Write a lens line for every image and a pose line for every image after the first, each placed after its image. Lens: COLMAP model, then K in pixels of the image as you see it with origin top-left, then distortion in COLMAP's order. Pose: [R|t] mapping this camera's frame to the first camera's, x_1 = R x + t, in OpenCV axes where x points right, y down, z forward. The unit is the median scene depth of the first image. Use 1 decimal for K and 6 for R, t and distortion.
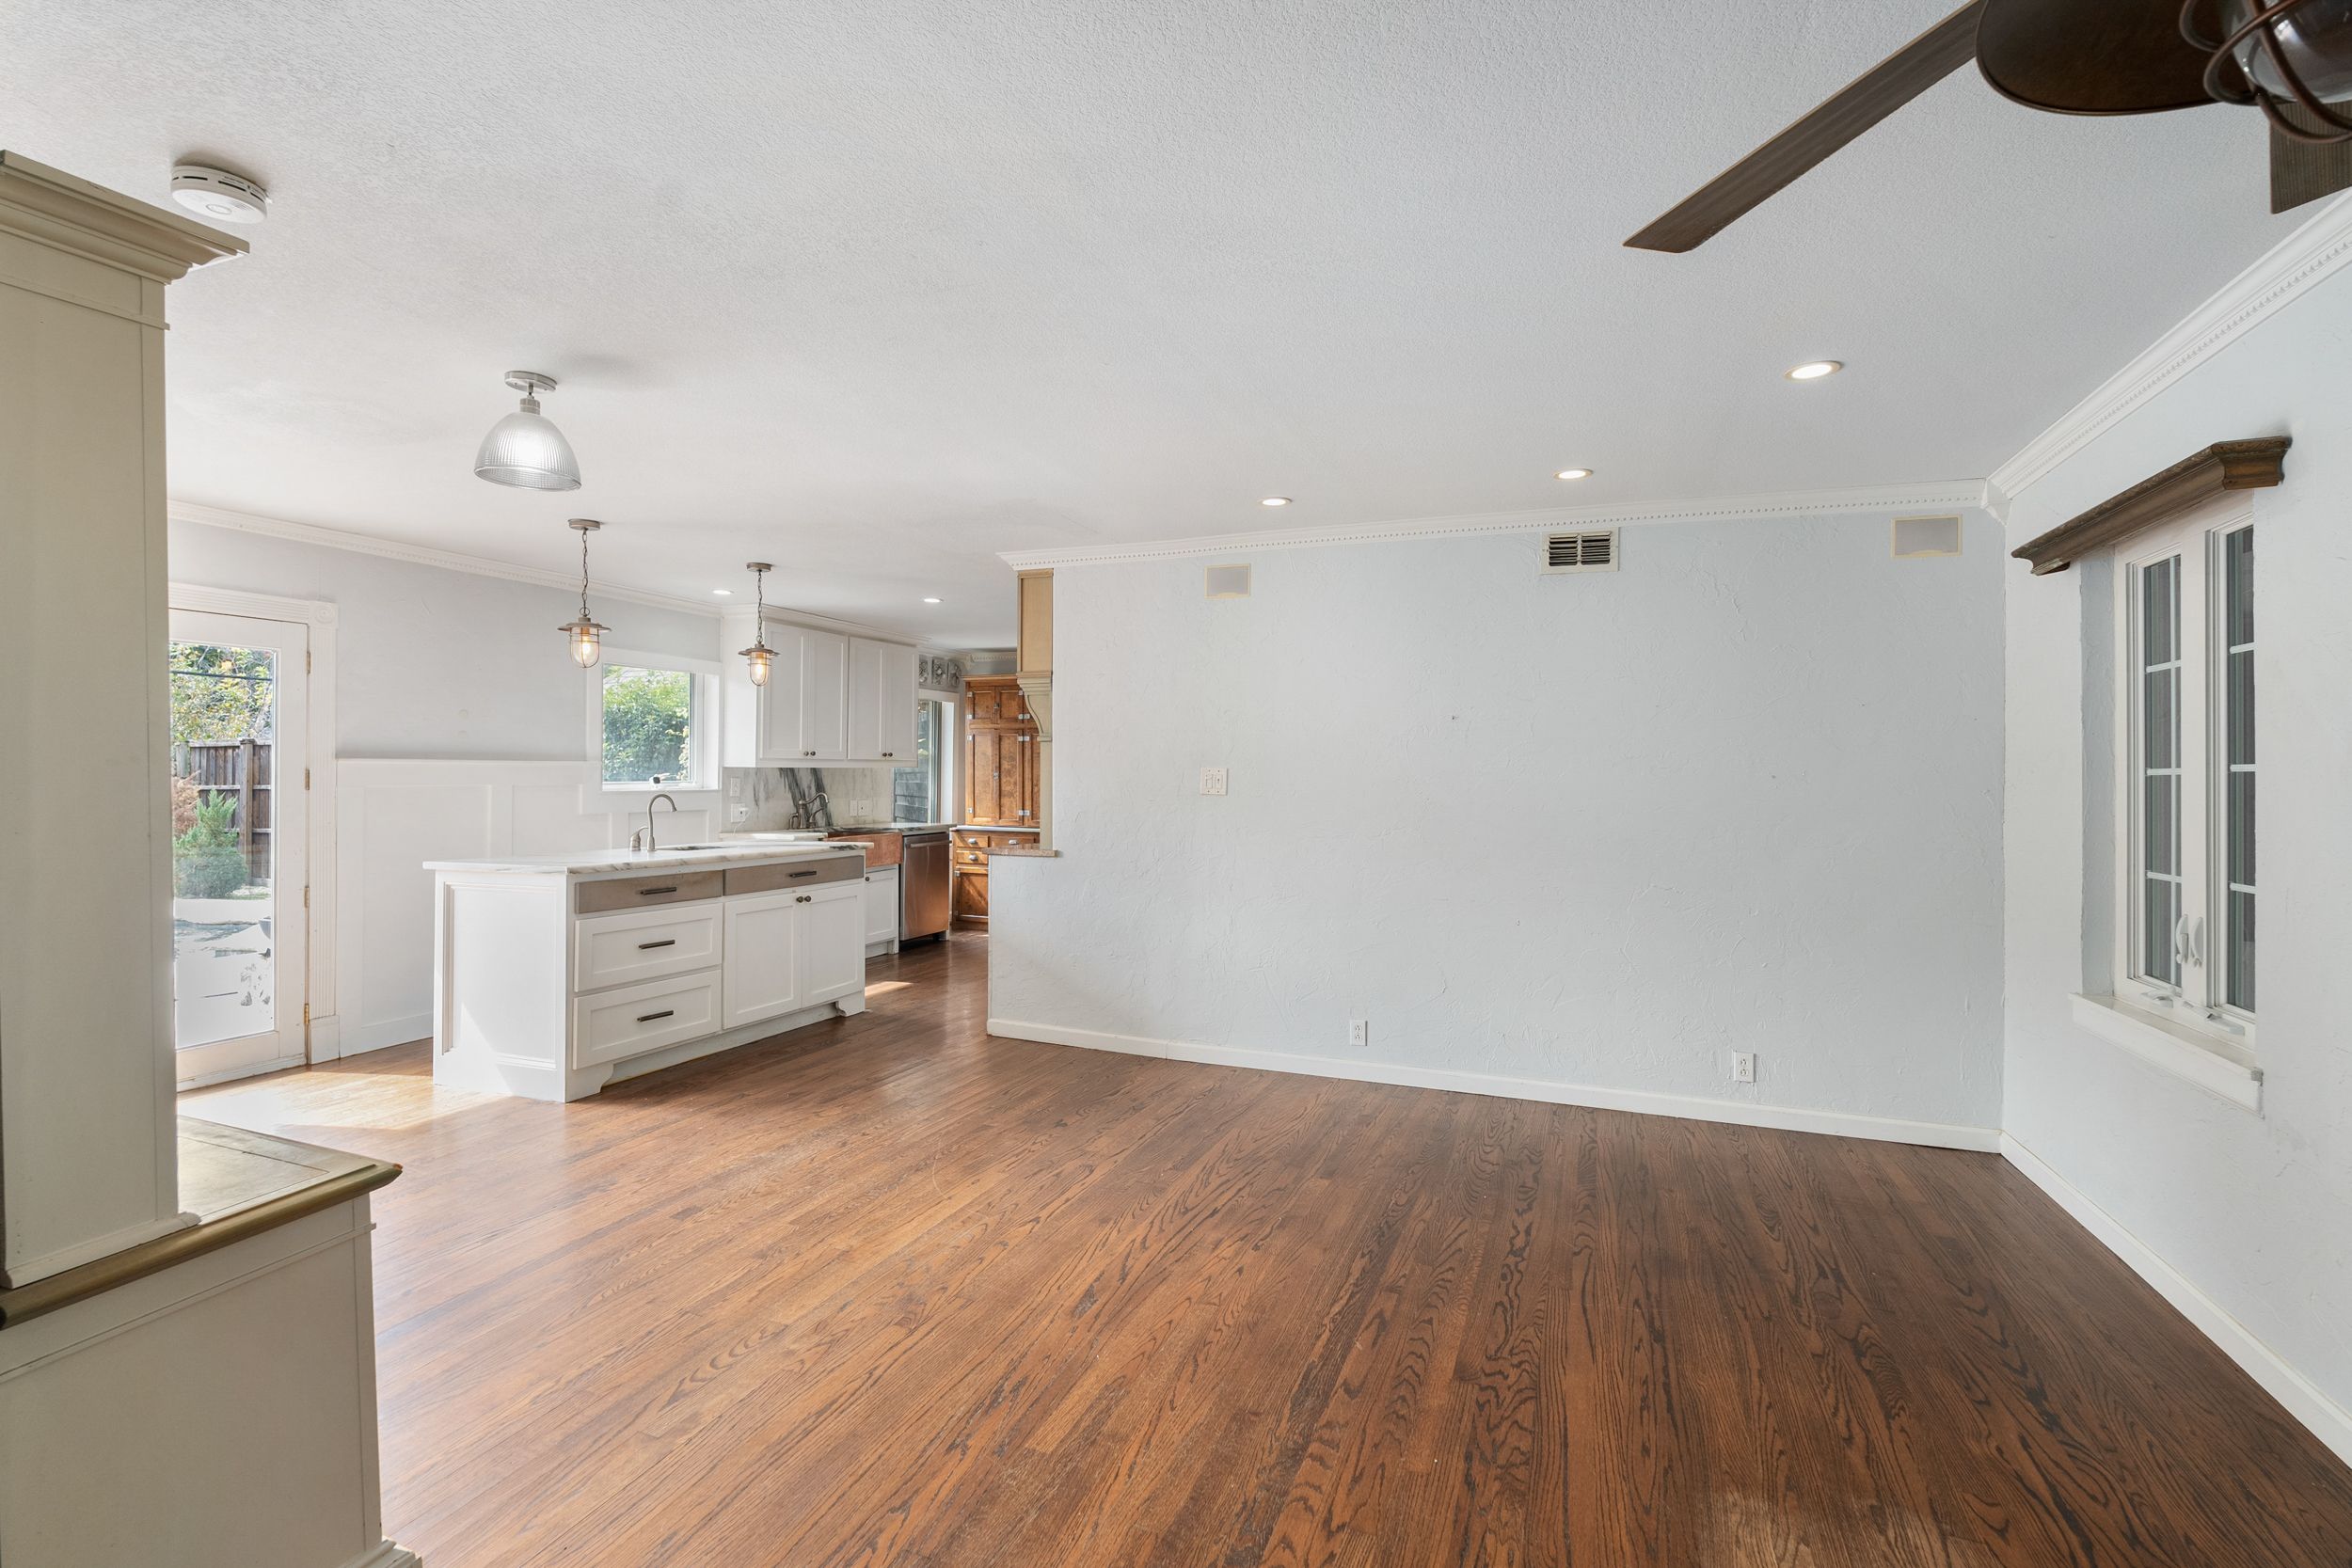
lens RADIAL K [[1045.3, 0, 1184.9], [0, 1045.3, 773.1], [0, 0, 1]] dist [-0.007628, 0.000250]
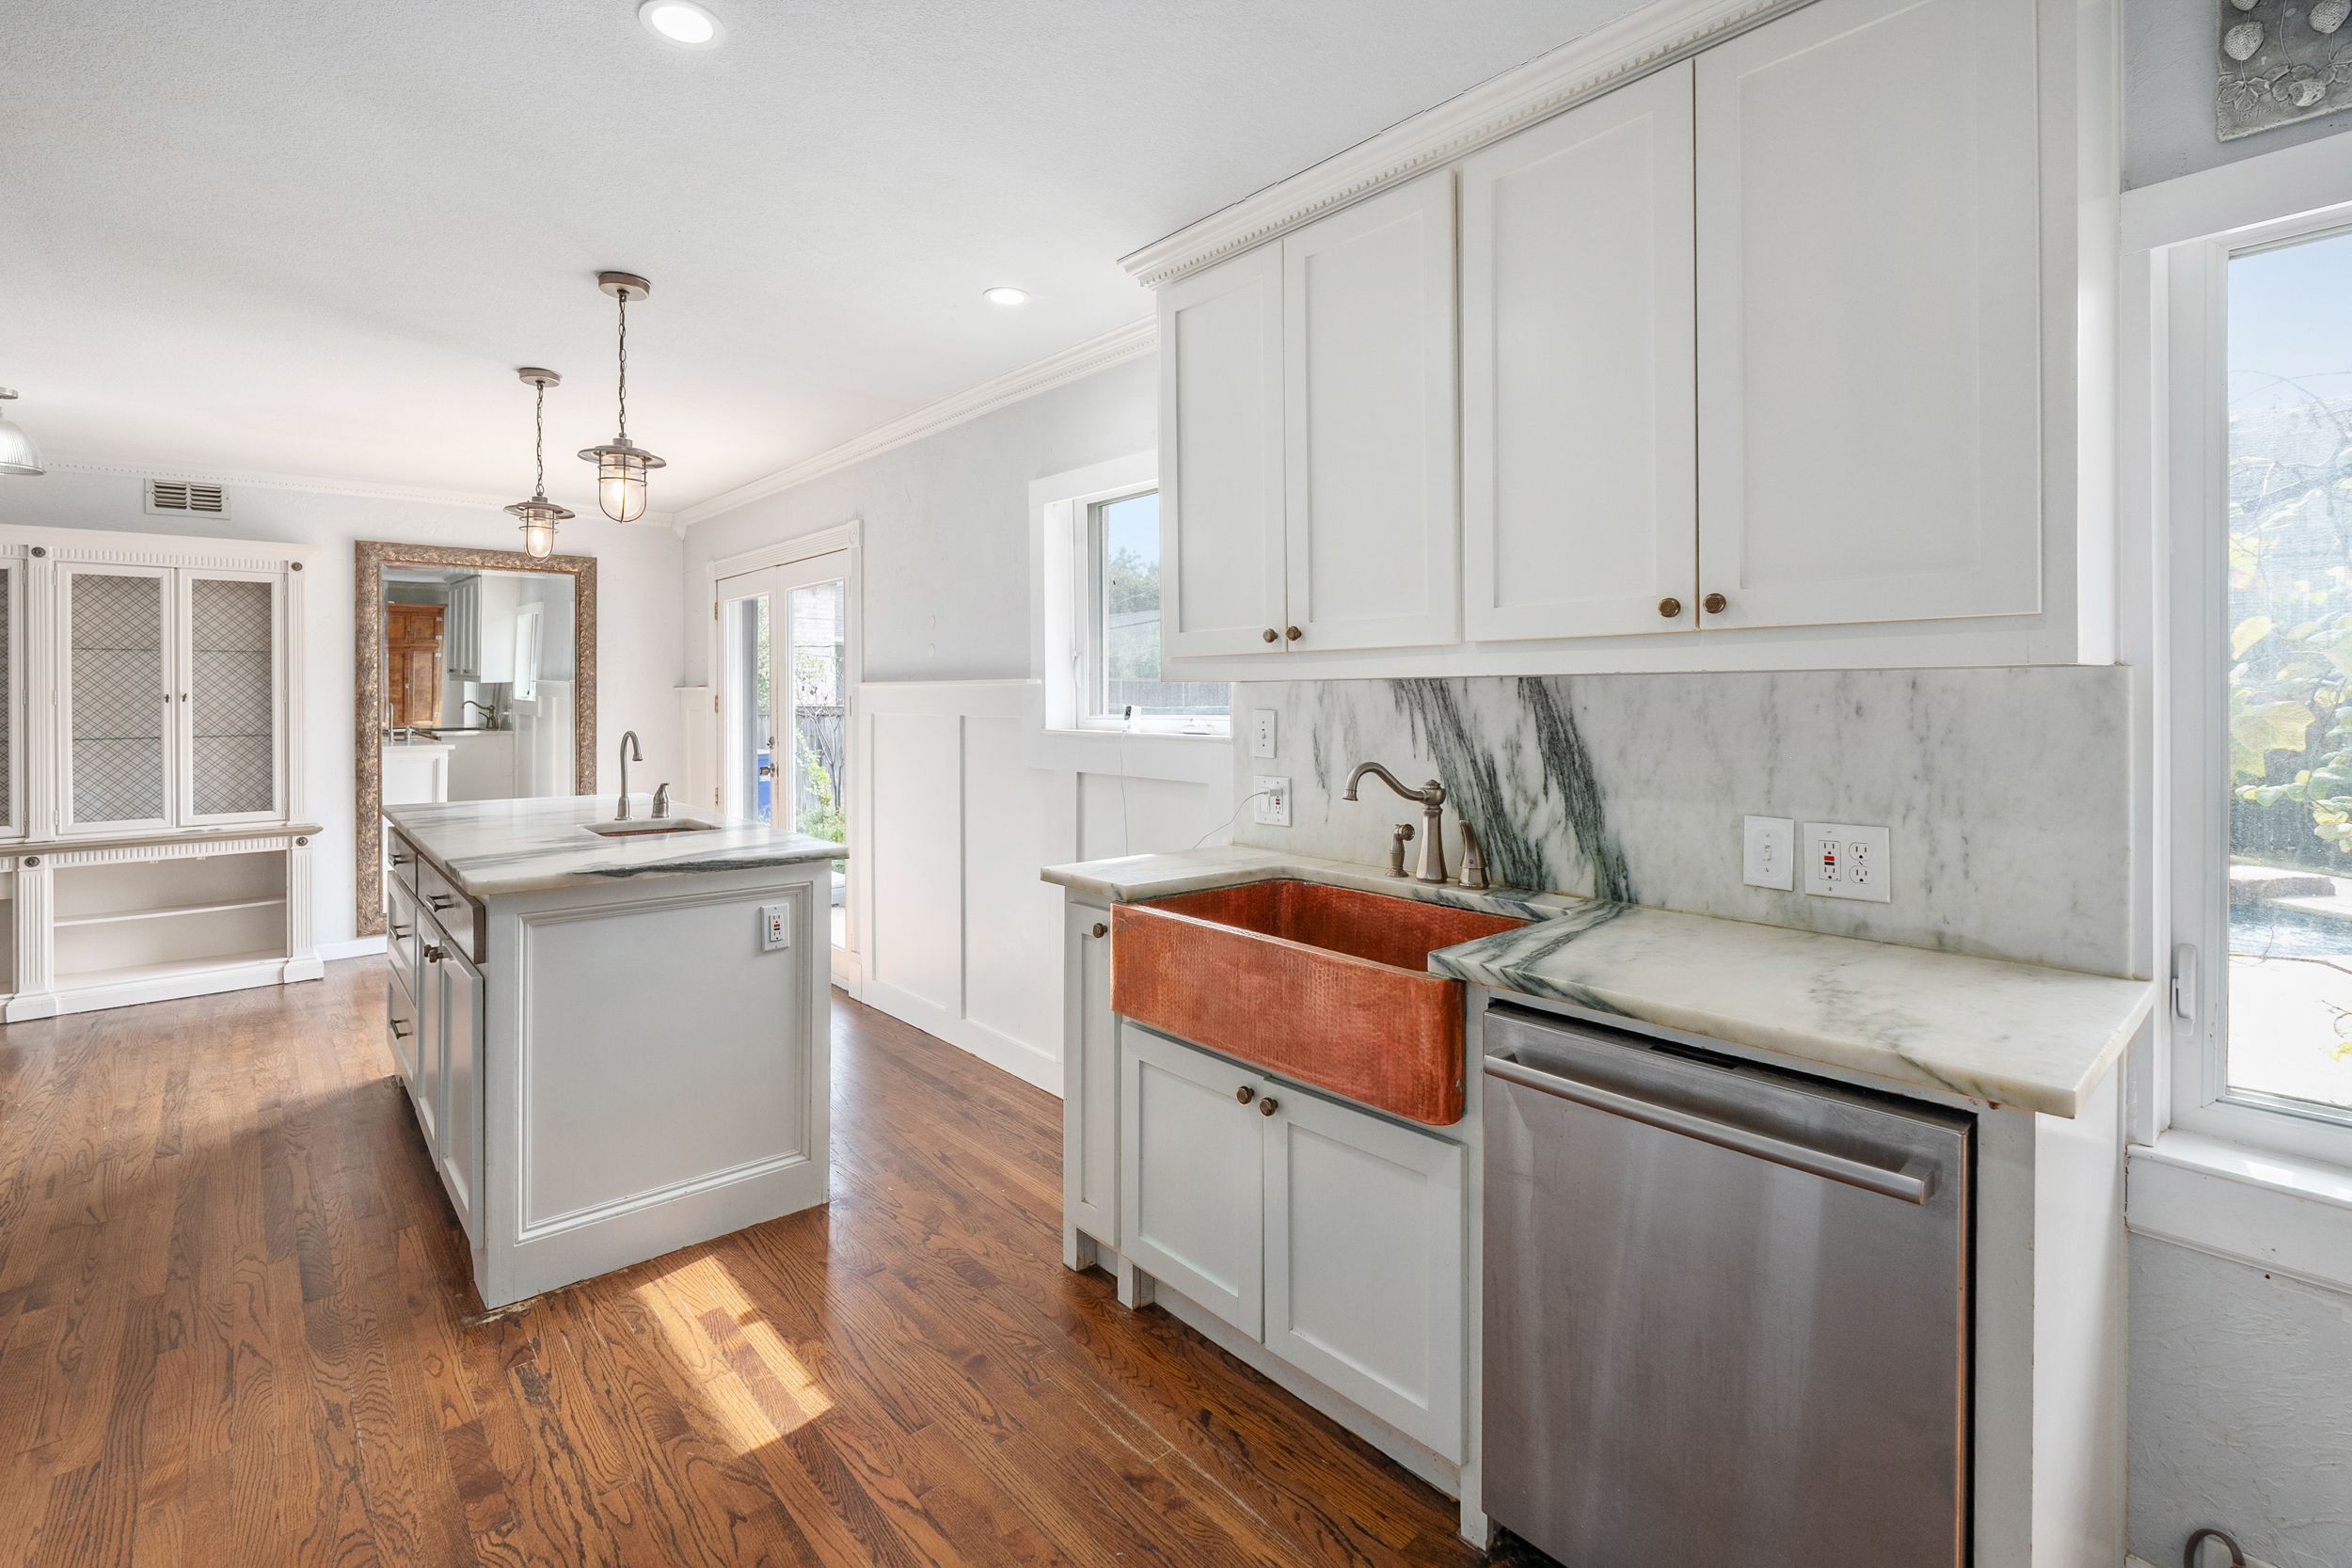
lens RADIAL K [[1056.0, 0, 1159.5], [0, 1056.0, 749.1], [0, 0, 1]] dist [-0.002838, -0.000874]
pose [[-0.471994, 0.040855, -0.880654, -0.098163], [0.000624, 0.998941, 0.046007, 0.001307], [0.881601, 0.021165, -0.471520, 1.734085]]
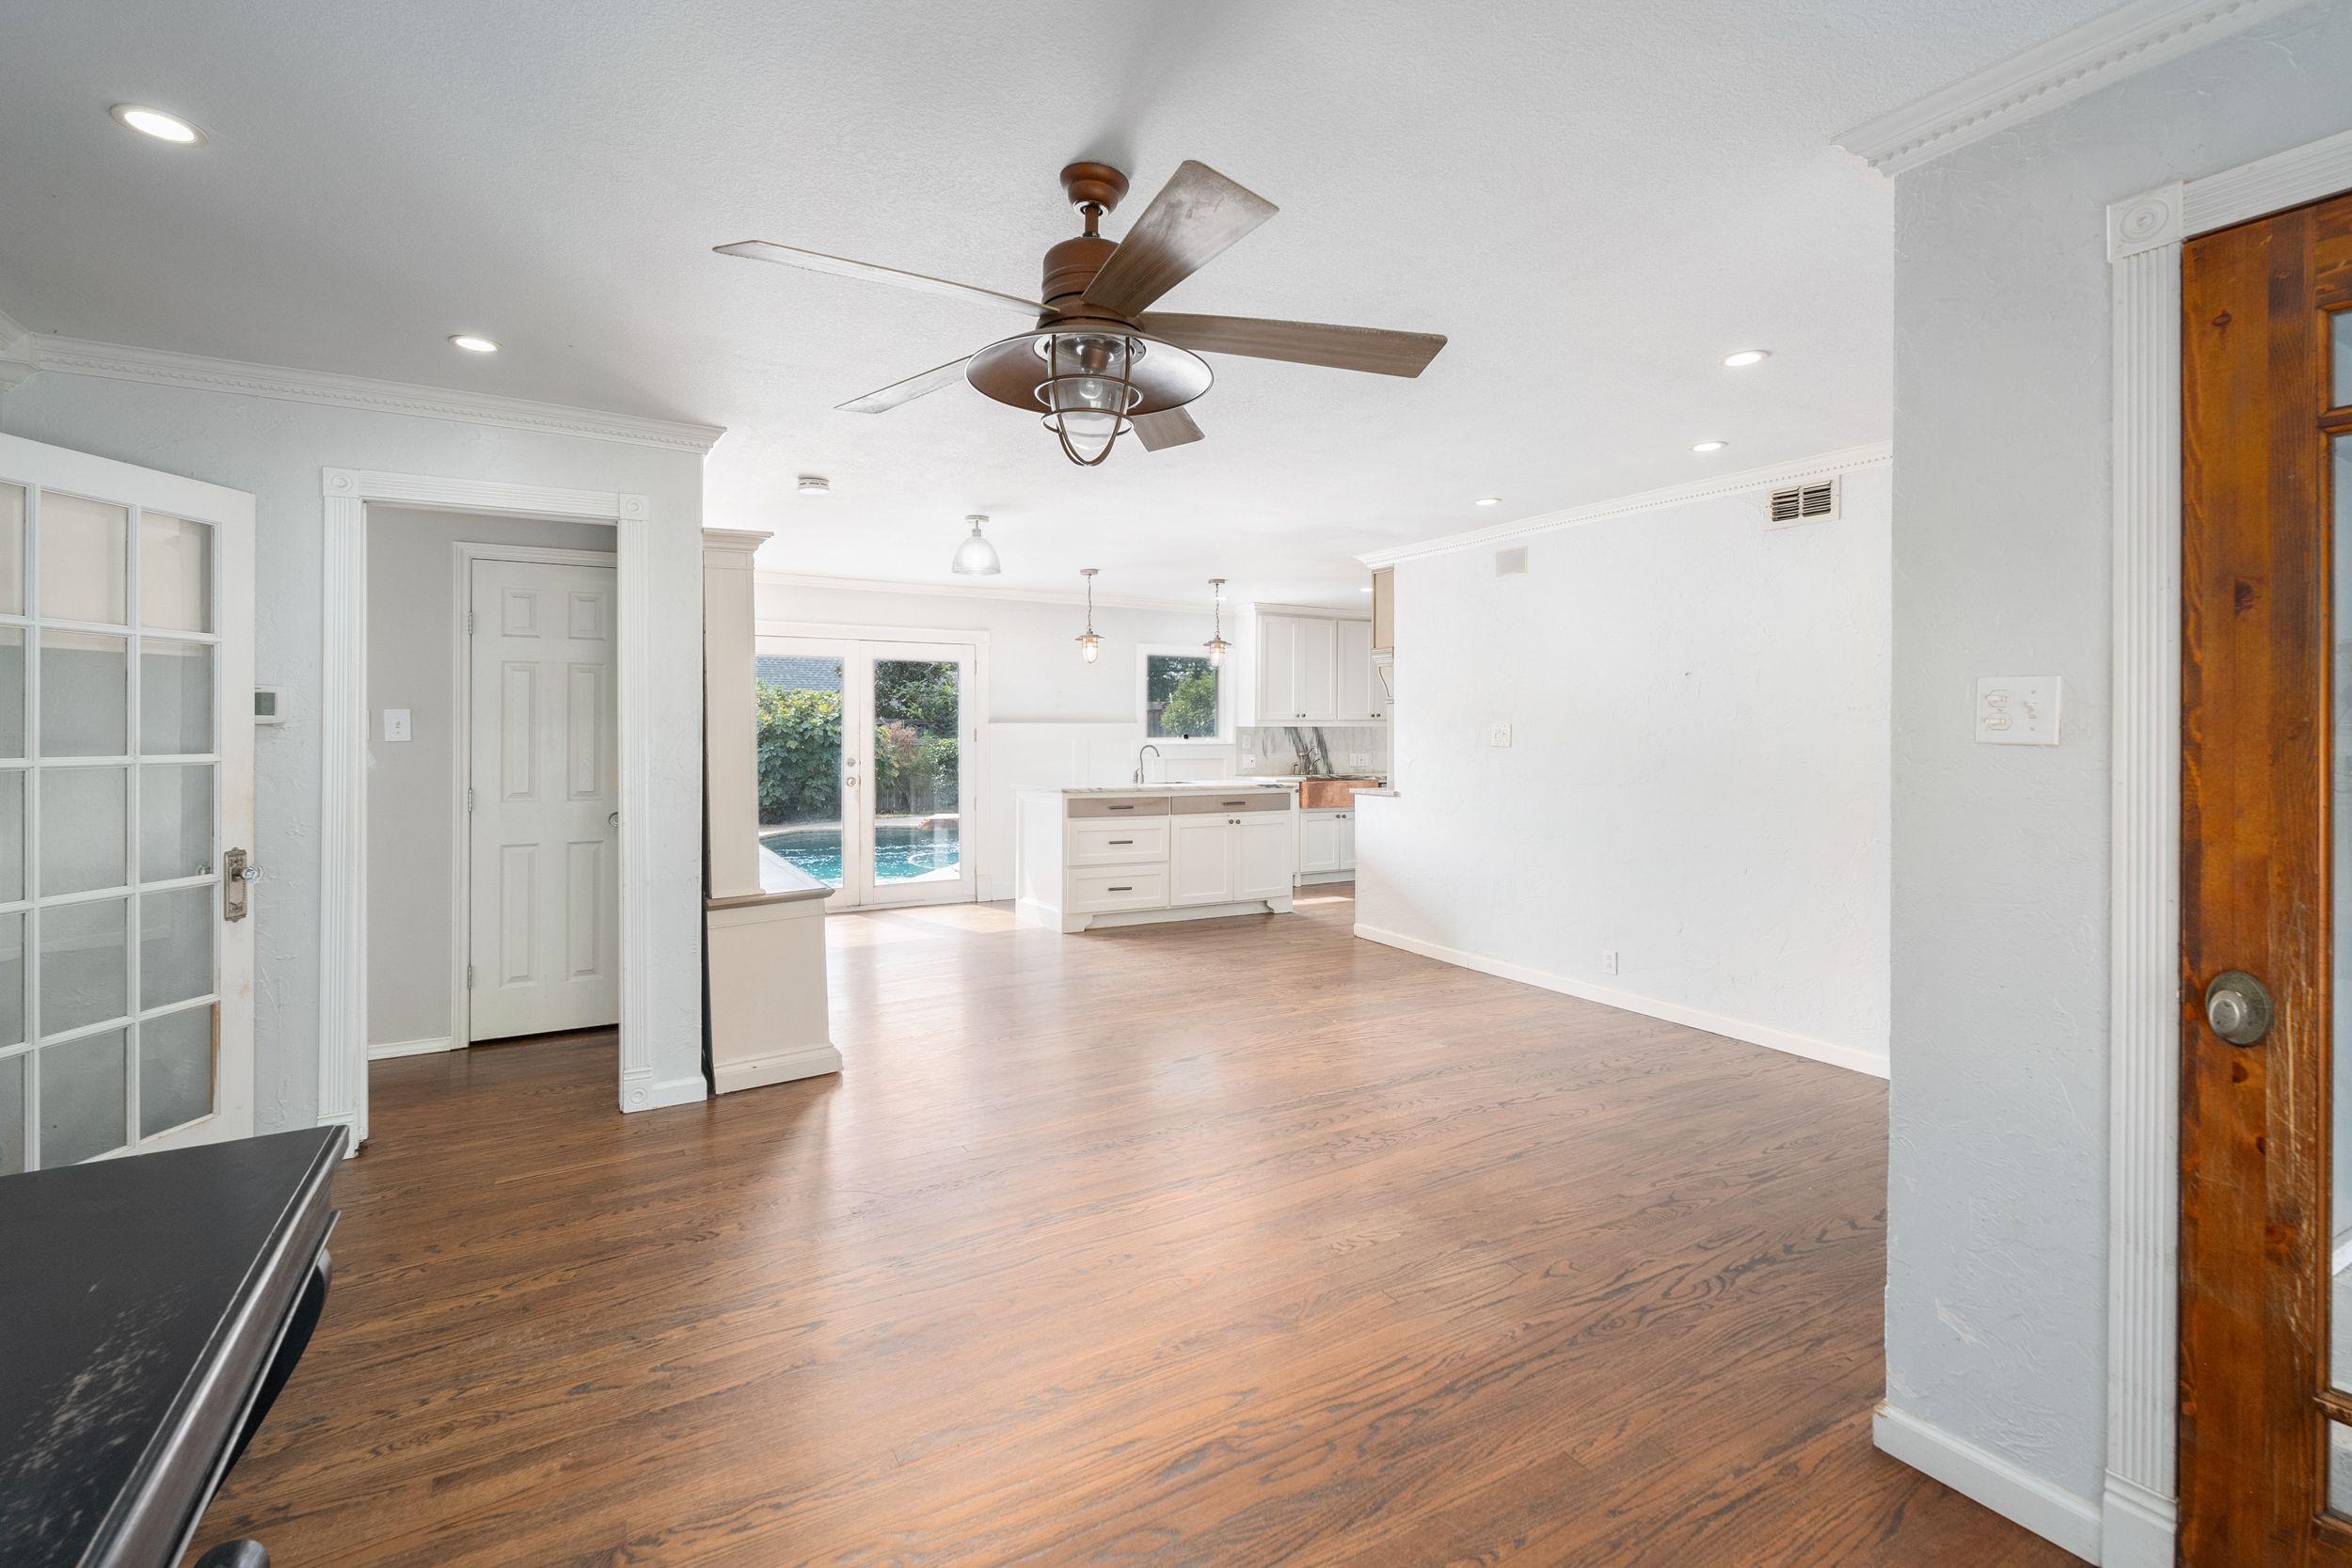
lens RADIAL K [[1045.3, 0, 1184.9], [0, 1045.3, 773.1], [0, 0, 1]] dist [-0.007628, 0.000250]
pose [[0.788347, 0.019660, -0.614917, 0.487567], [0.004455, 0.999281, 0.037660, 0.004323], [0.615215, -0.032428, 0.787692, -0.143506]]
